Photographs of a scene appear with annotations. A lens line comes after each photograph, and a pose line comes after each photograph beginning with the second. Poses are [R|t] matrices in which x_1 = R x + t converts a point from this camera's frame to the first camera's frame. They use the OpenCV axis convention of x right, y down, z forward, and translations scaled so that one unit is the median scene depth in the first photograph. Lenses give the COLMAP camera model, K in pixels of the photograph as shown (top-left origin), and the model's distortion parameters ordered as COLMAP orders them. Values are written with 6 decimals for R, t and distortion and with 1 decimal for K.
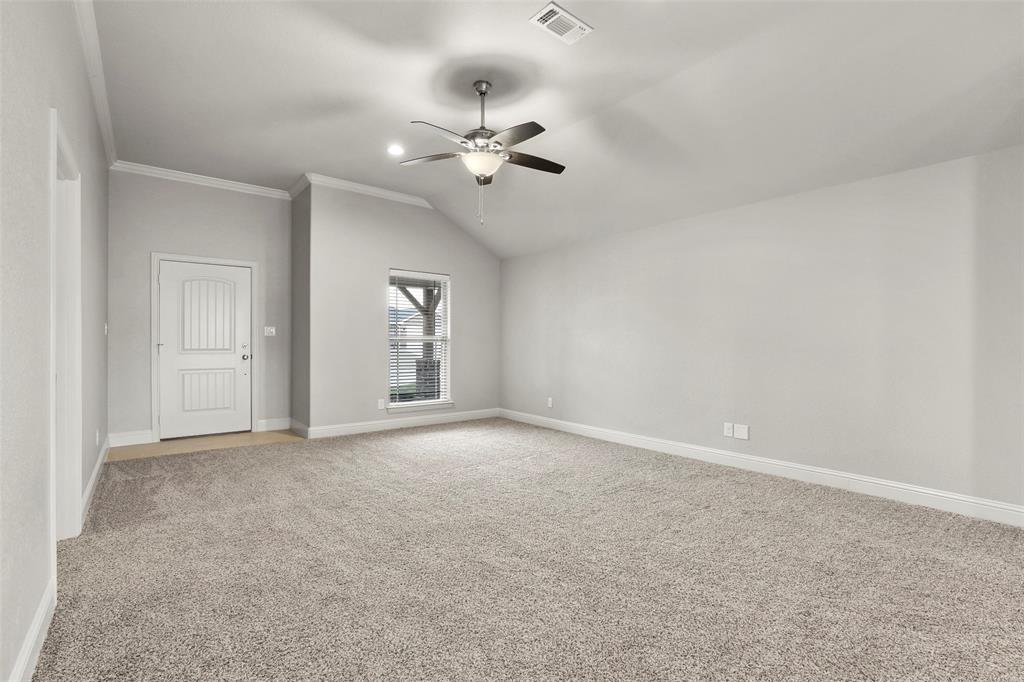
lens RADIAL K [[464.8, 0, 524.9], [0, 464.8, 343.4], [0, 0, 1]] dist [-0.002030, -0.000326]
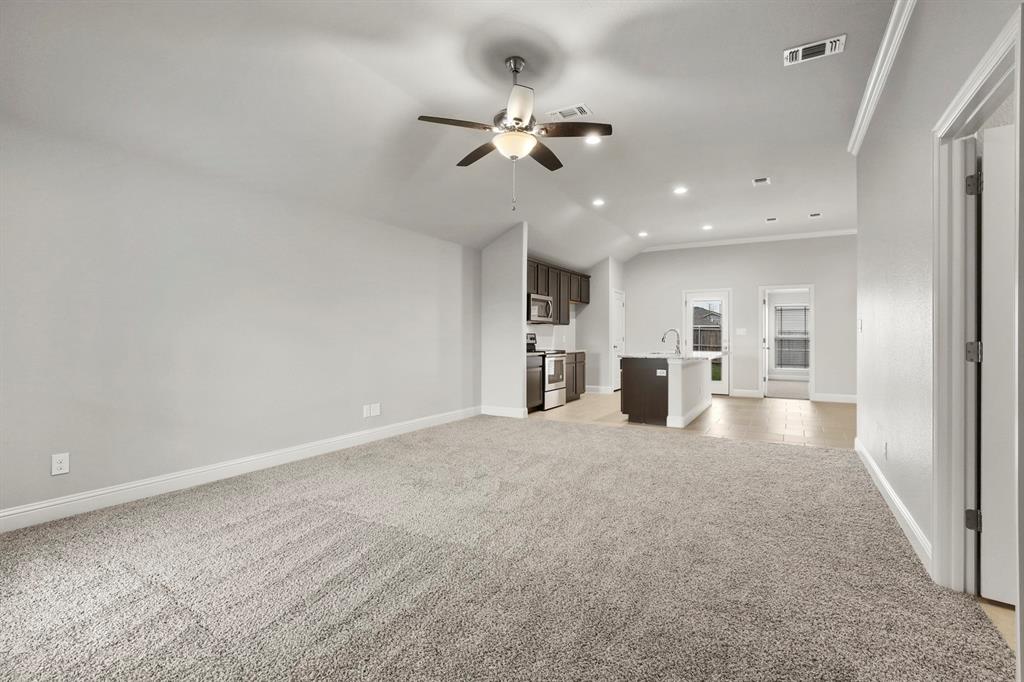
lens RADIAL K [[471.7, 0, 517.0], [0, 471.7, 332.7], [0, 0, 1]] dist [-0.000916, -0.000031]
pose [[-0.346277, 0.005009, 0.938119, -0.629240], [0.000610, 0.999987, -0.005115, -0.001874], [-0.938132, -0.001199, -0.346275, 0.844783]]
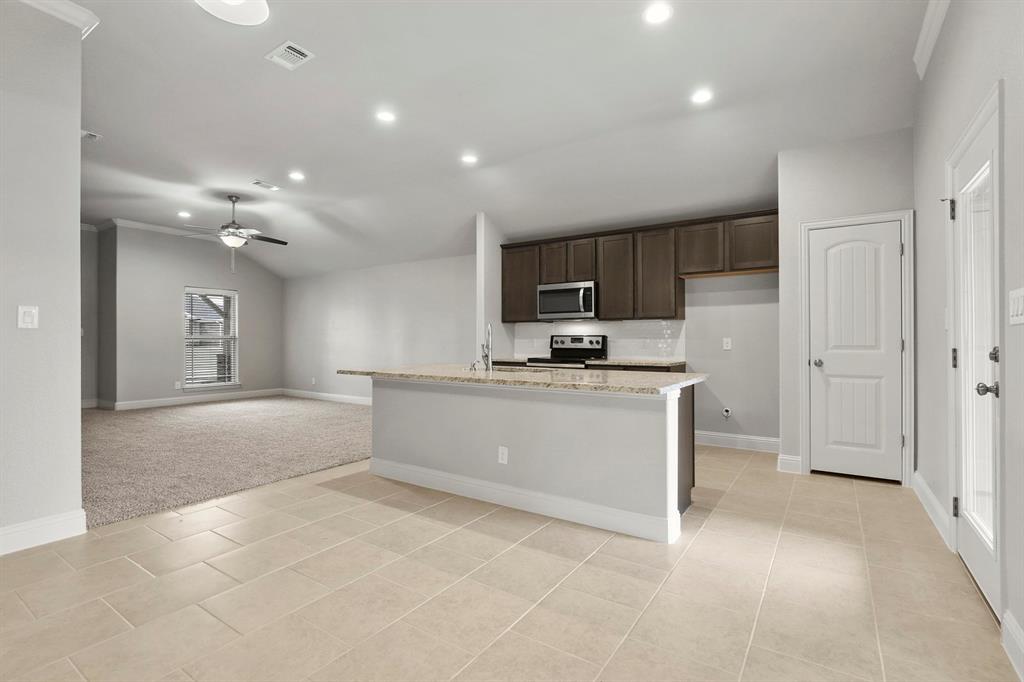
lens RADIAL K [[467.7, 0, 523.2], [0, 467.7, 341.0], [0, 0, 1]] dist [-0.006027, -0.000568]
pose [[0.955117, -0.005392, 0.296181, 0.285343], [0.005332, 0.999985, 0.001010, 0.004651], [-0.296182, 0.000614, 0.955131, -0.685344]]
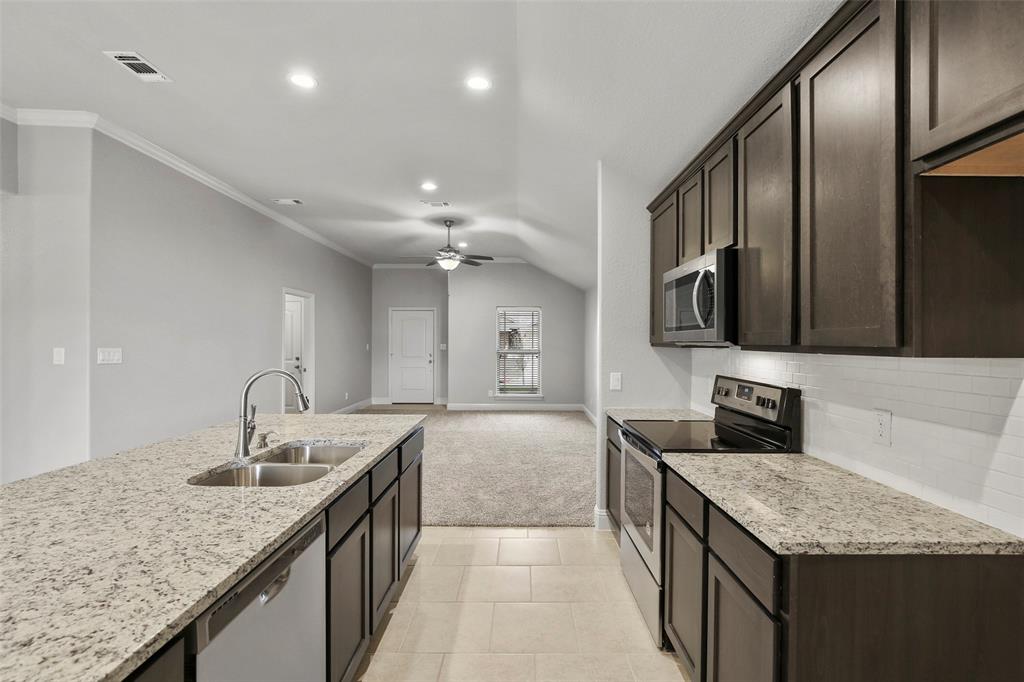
lens RADIAL K [[467.7, 0, 523.2], [0, 467.7, 341.0], [0, 0, 1]] dist [-0.006027, -0.000568]
pose [[0.780960, 0.000194, -0.624581, 0.845717], [-0.005272, 0.999966, -0.006282, -0.042159], [0.624559, 0.008198, 0.780935, -0.180767]]
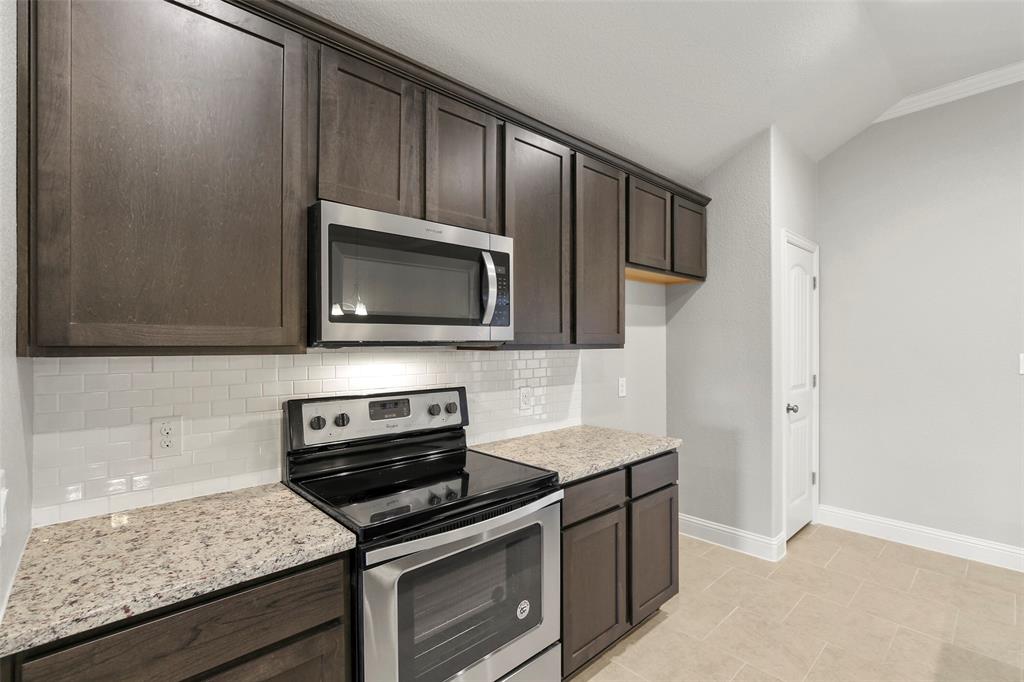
lens RADIAL K [[467.7, 0, 523.2], [0, 467.7, 341.0], [0, 0, 1]] dist [-0.006027, -0.000568]
pose [[-0.073154, 0.003420, 0.997315, 0.375388], [0.008625, 0.999959, -0.002797, -0.043281], [-0.997283, 0.008398, -0.073181, 0.244440]]
